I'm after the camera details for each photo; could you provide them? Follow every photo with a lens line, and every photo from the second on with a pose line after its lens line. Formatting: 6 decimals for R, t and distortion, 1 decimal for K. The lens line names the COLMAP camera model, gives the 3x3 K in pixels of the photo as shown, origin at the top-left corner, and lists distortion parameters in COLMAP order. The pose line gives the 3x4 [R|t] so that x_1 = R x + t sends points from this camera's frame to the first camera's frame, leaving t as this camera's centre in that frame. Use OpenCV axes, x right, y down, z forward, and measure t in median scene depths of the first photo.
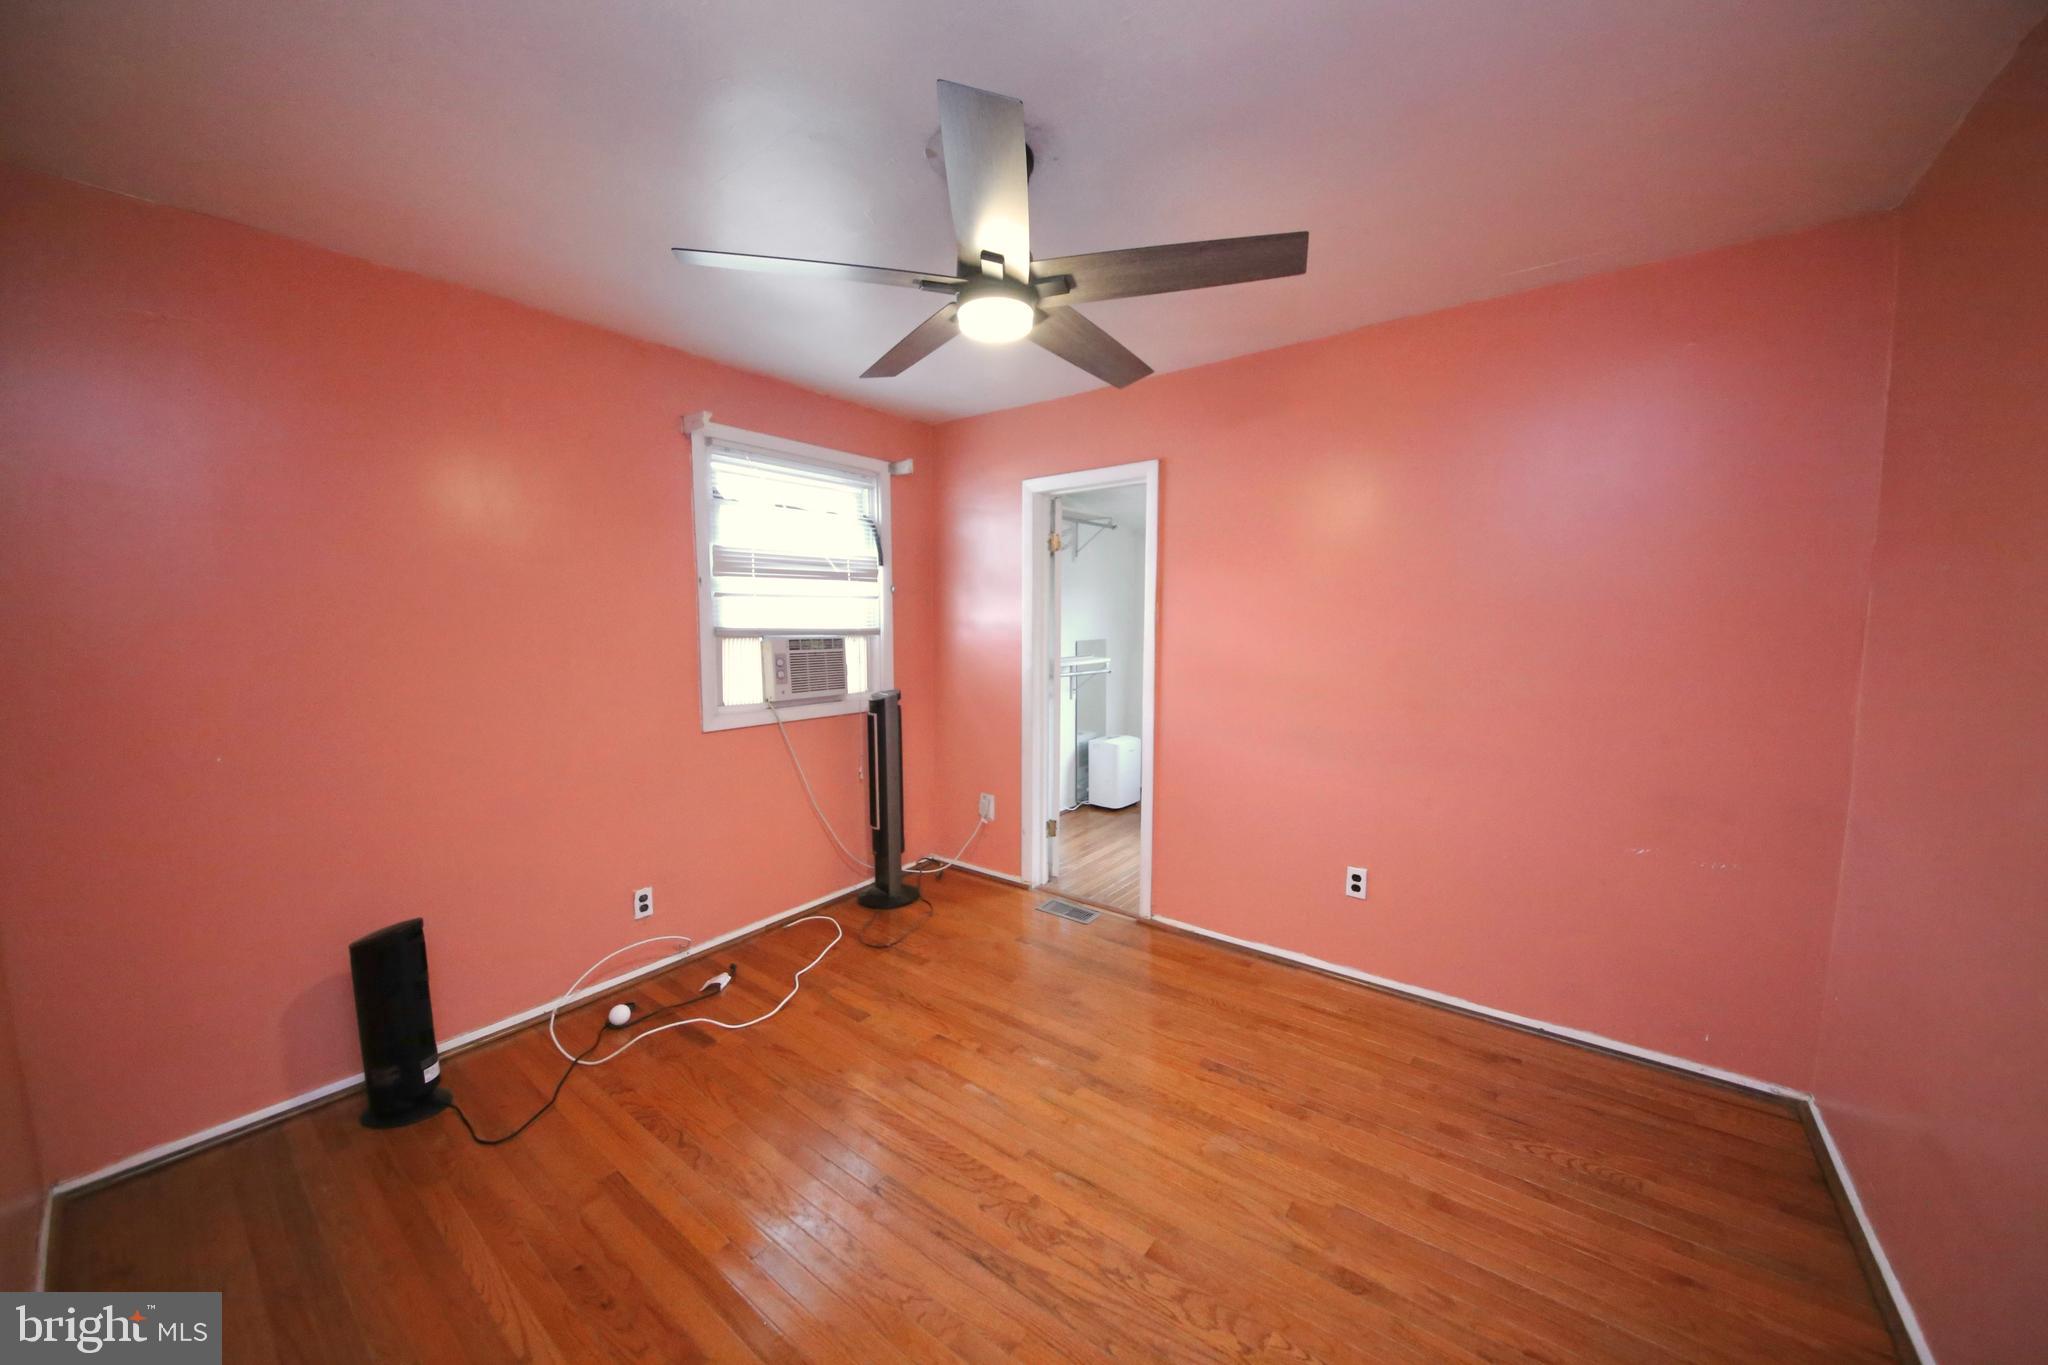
lens RADIAL K [[736.2, 0, 1023.3], [0, 736.2, 644.5], [0, 0, 1]] dist [0.036270, -0.022275]
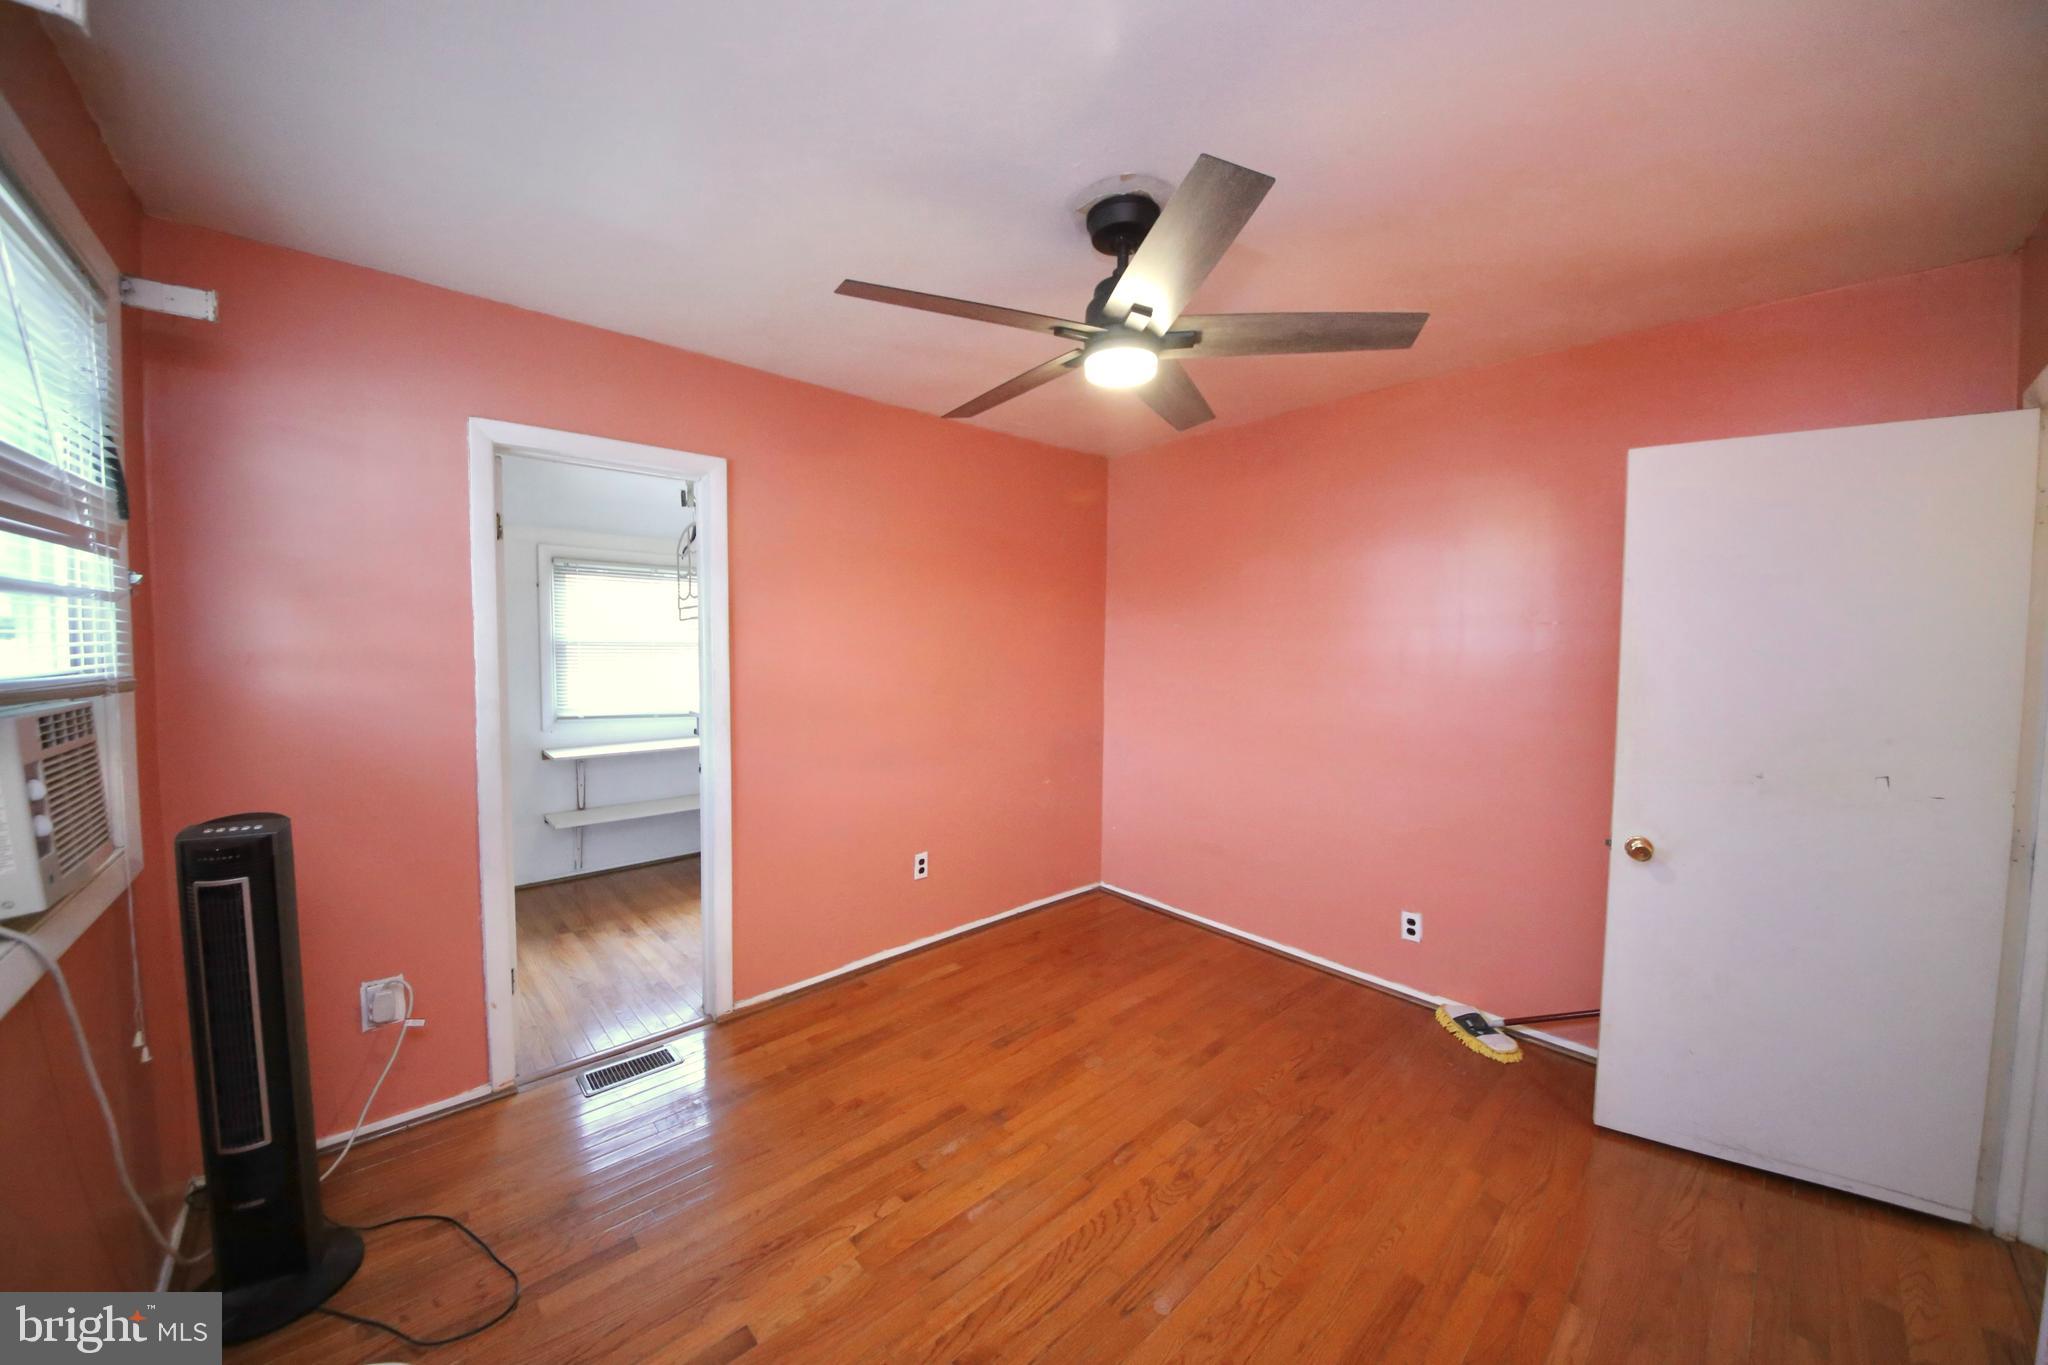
lens RADIAL K [[736.2, 0, 1023.3], [0, 736.2, 644.5], [0, 0, 1]] dist [0.036270, -0.022275]
pose [[0.160903, -0.003431, 0.986964, -0.864477], [0.027770, 0.999614, -0.001052, -0.041385], [-0.986579, 0.027577, 0.160937, 0.770171]]
